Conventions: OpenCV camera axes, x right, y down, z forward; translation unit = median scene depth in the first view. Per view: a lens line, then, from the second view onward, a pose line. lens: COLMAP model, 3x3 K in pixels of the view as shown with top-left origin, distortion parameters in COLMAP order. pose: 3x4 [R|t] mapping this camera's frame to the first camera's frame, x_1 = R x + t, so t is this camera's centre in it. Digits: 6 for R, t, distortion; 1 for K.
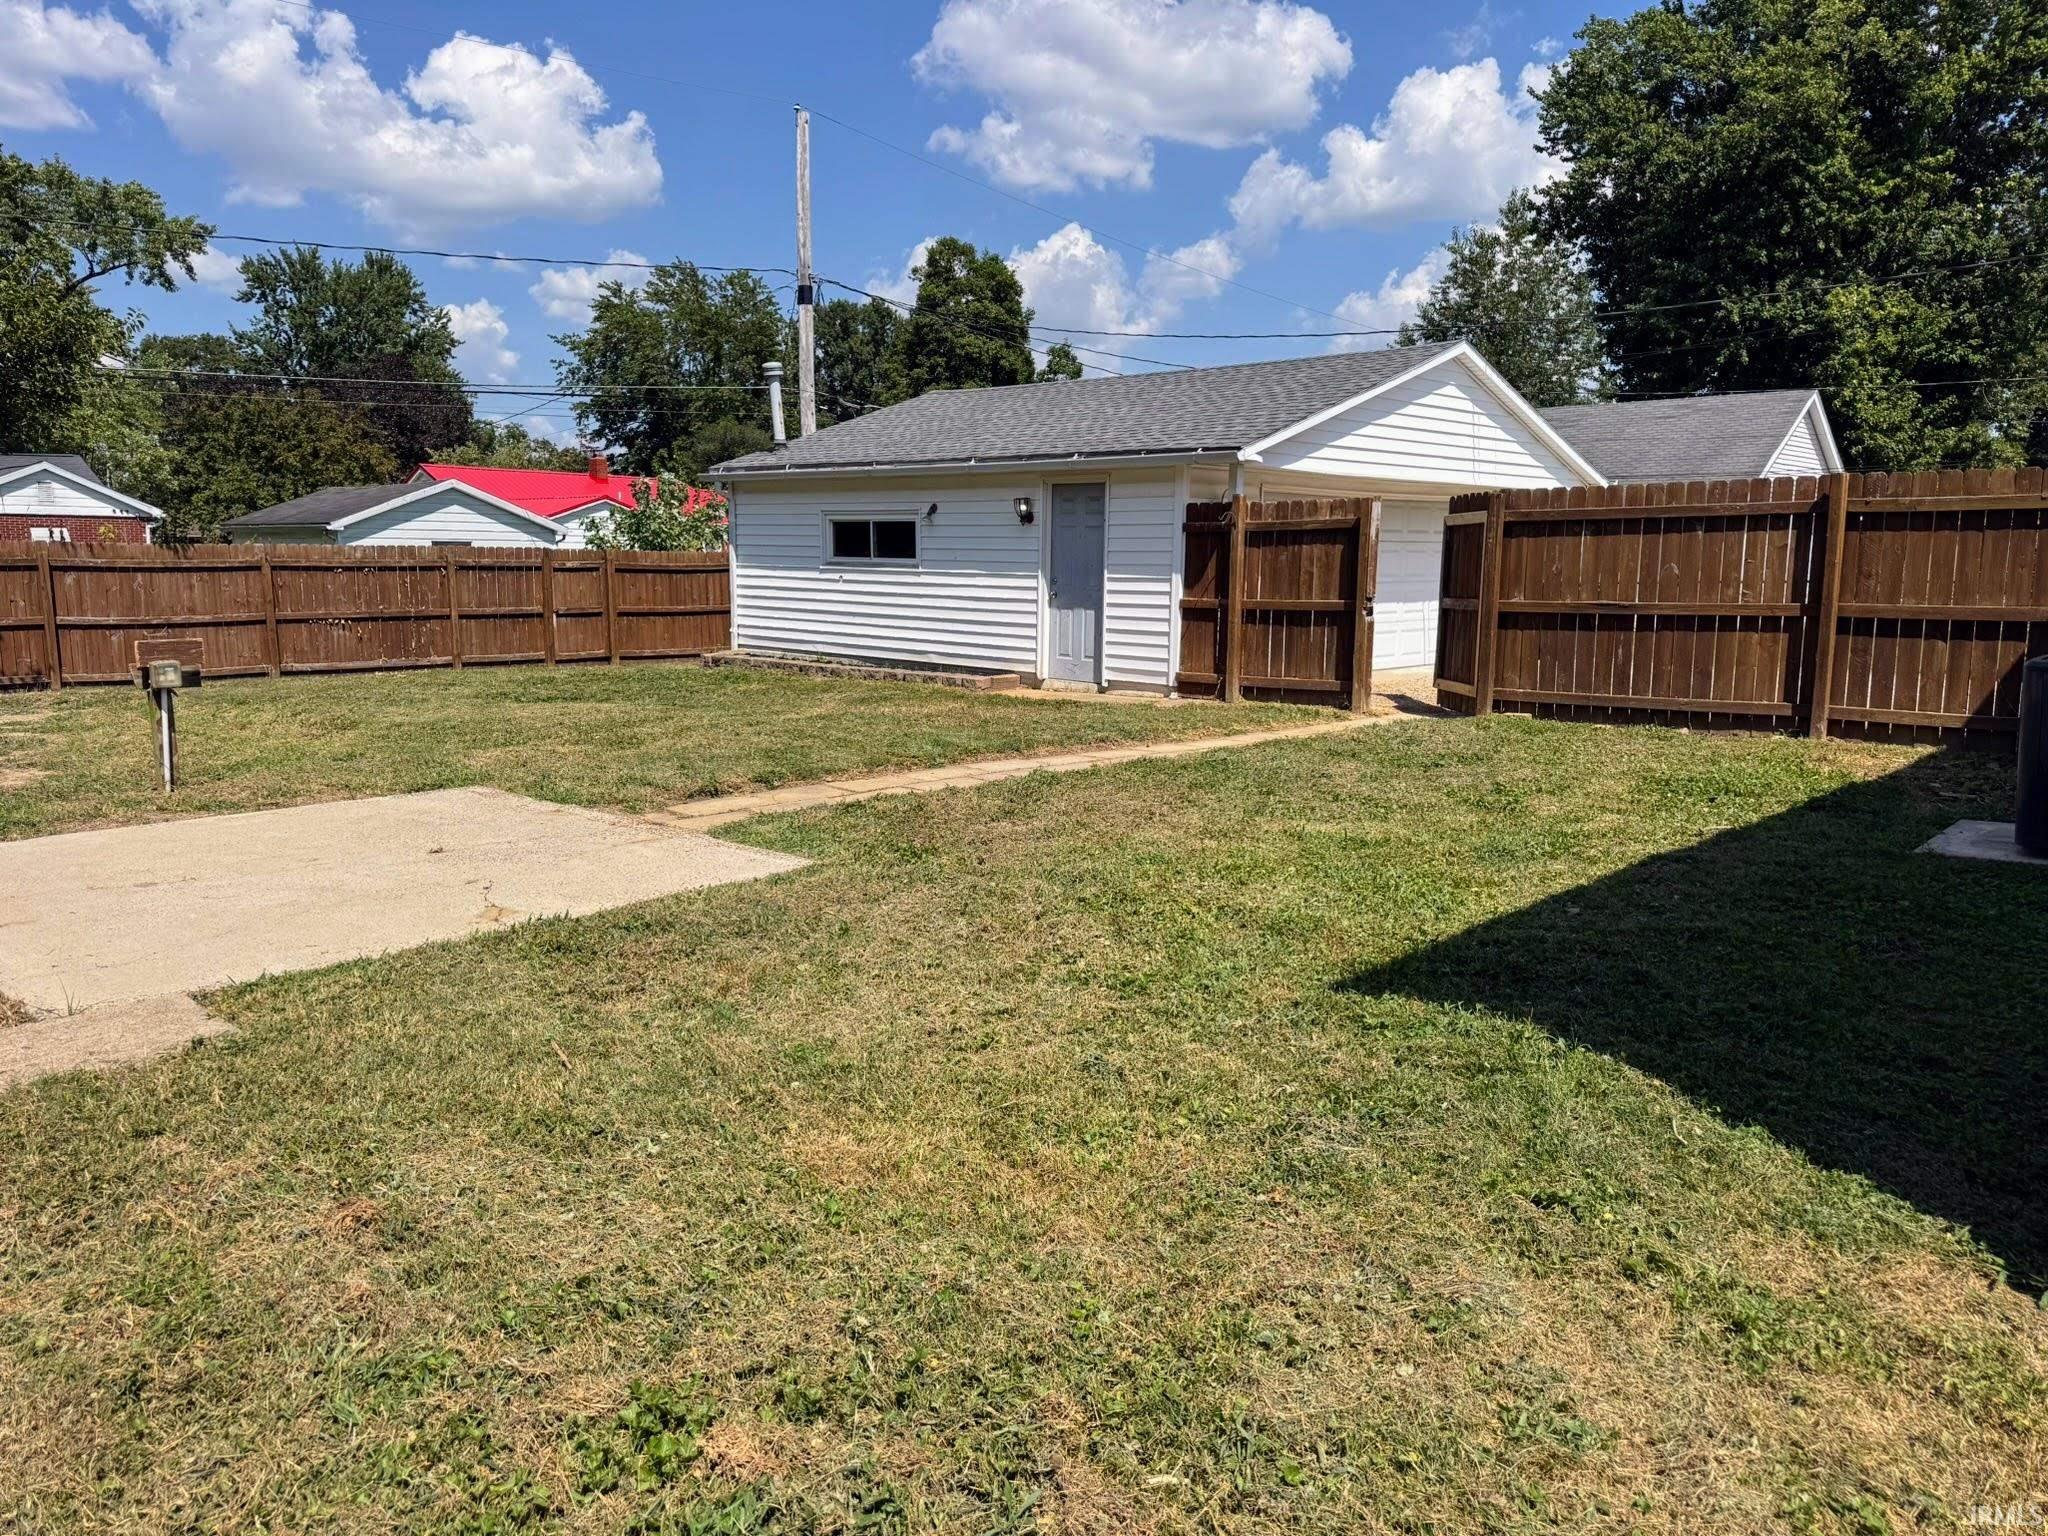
lens RADIAL K [[1437.5, 0, 1024.0], [0, 1437.5, 768.0], [0, 0, 1]] dist [-0.001425, 0.002991]
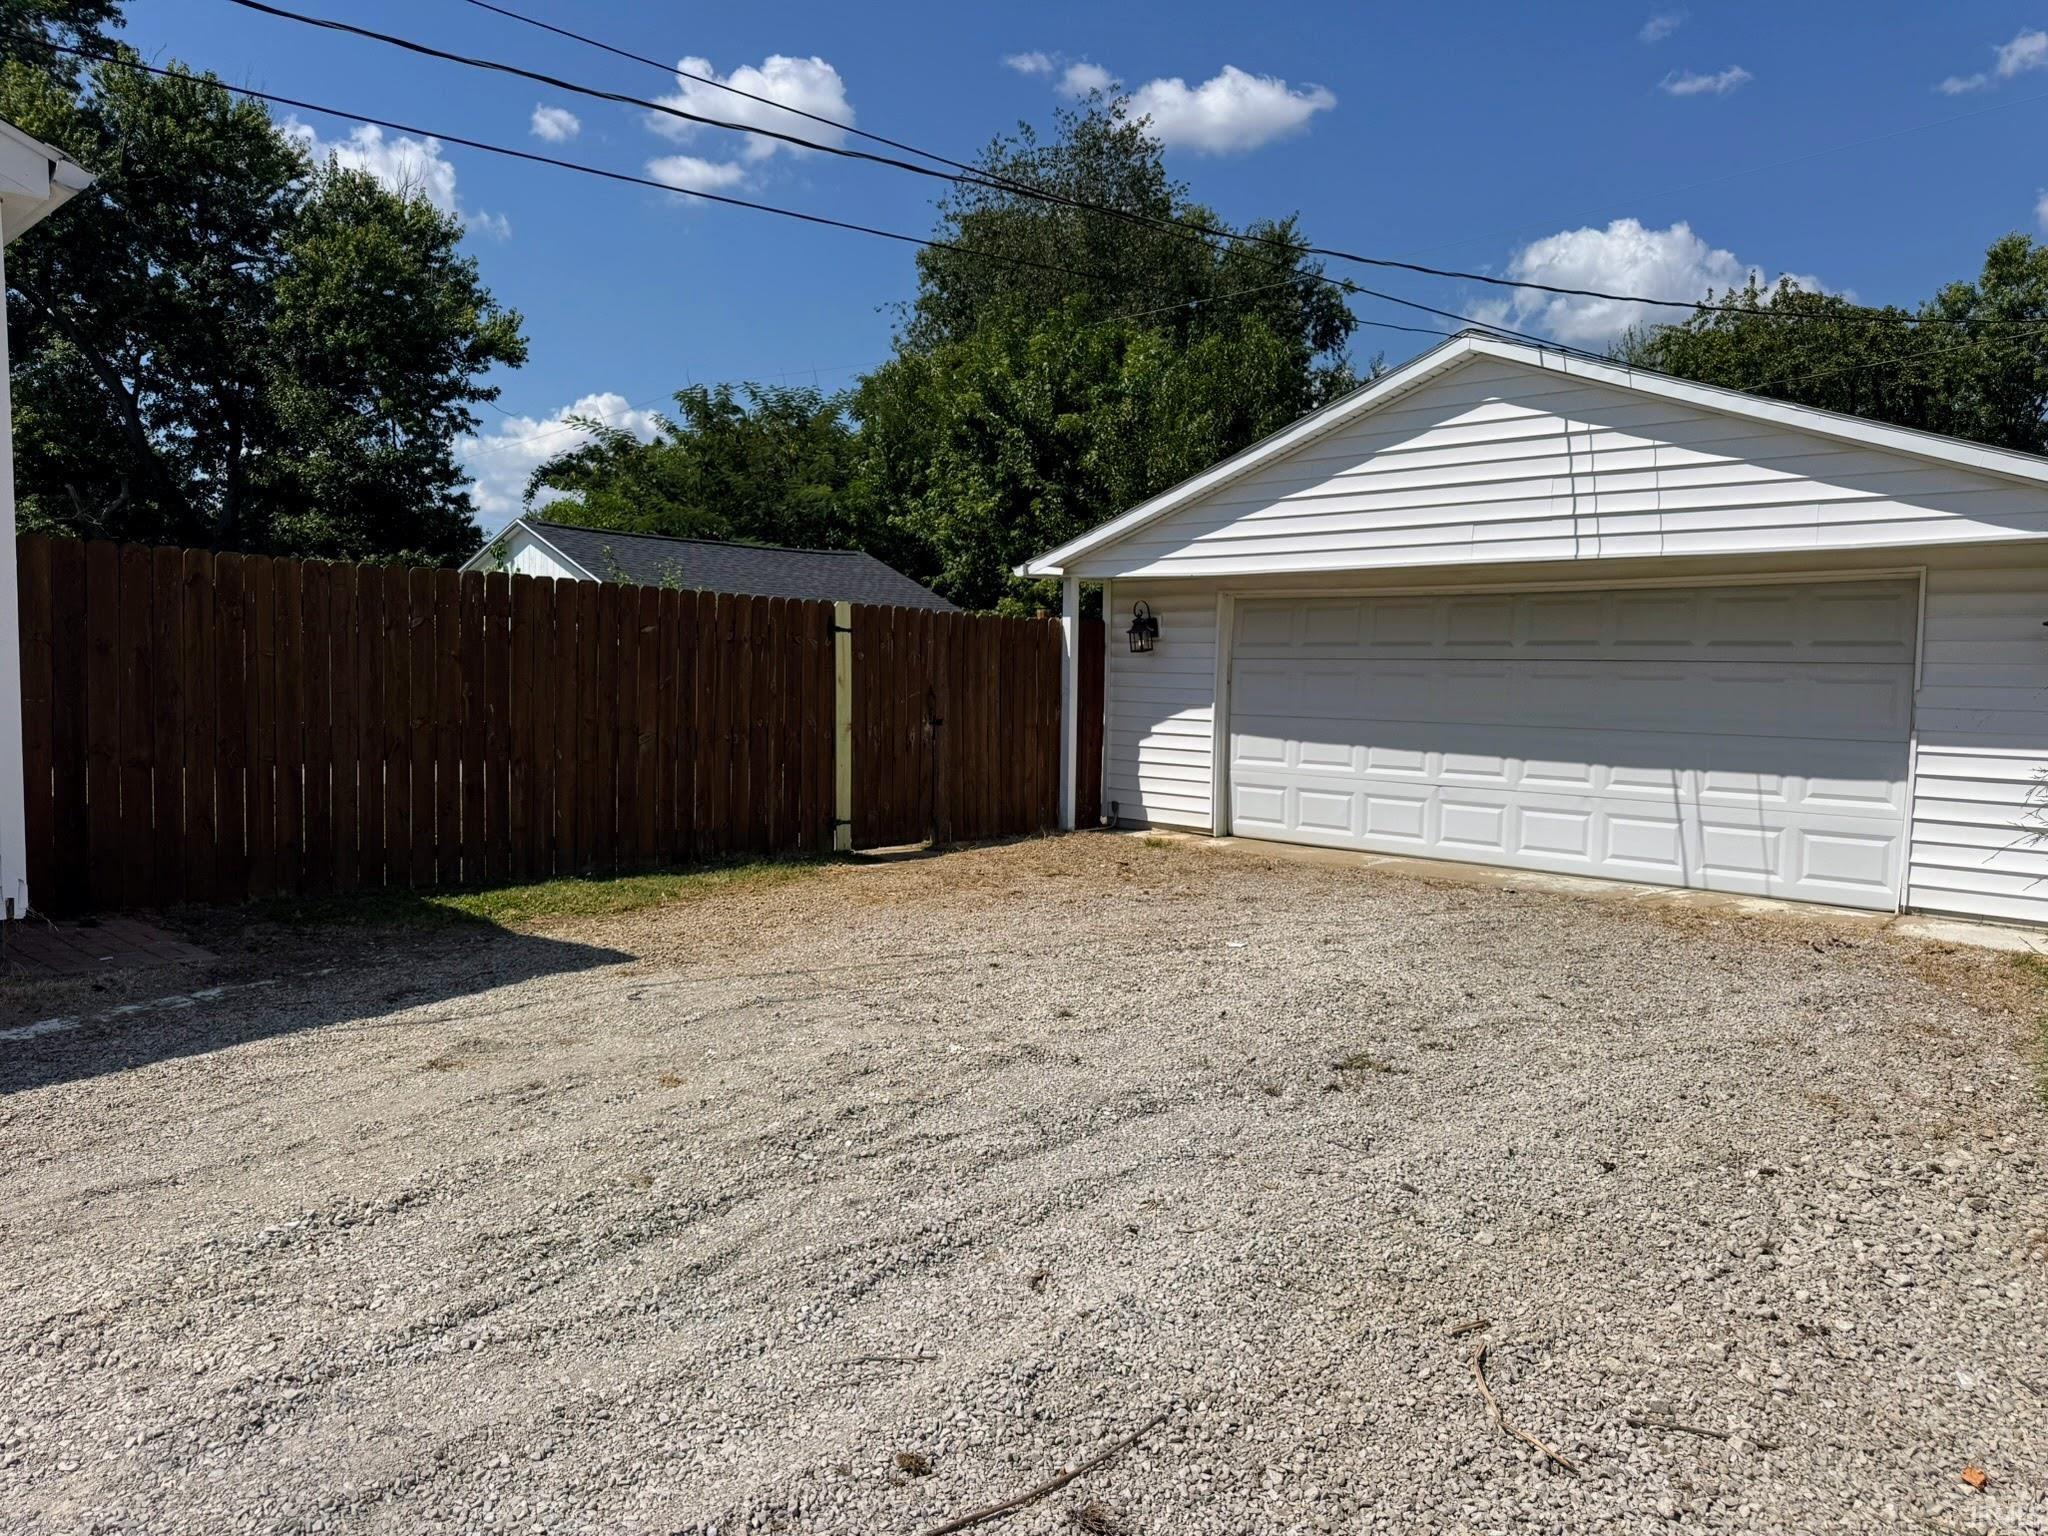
lens RADIAL K [[1456.0, 0, 1054.9], [0, 1456.0, 741.4], [0, 0, 1]] dist [-0.000779, -0.003939]
pose [[0.022663, 0.045105, -0.998725, 0.683462], [-0.161750, 0.985986, 0.040860, -0.092243], [0.986572, 0.160618, 0.029641, 0.620343]]
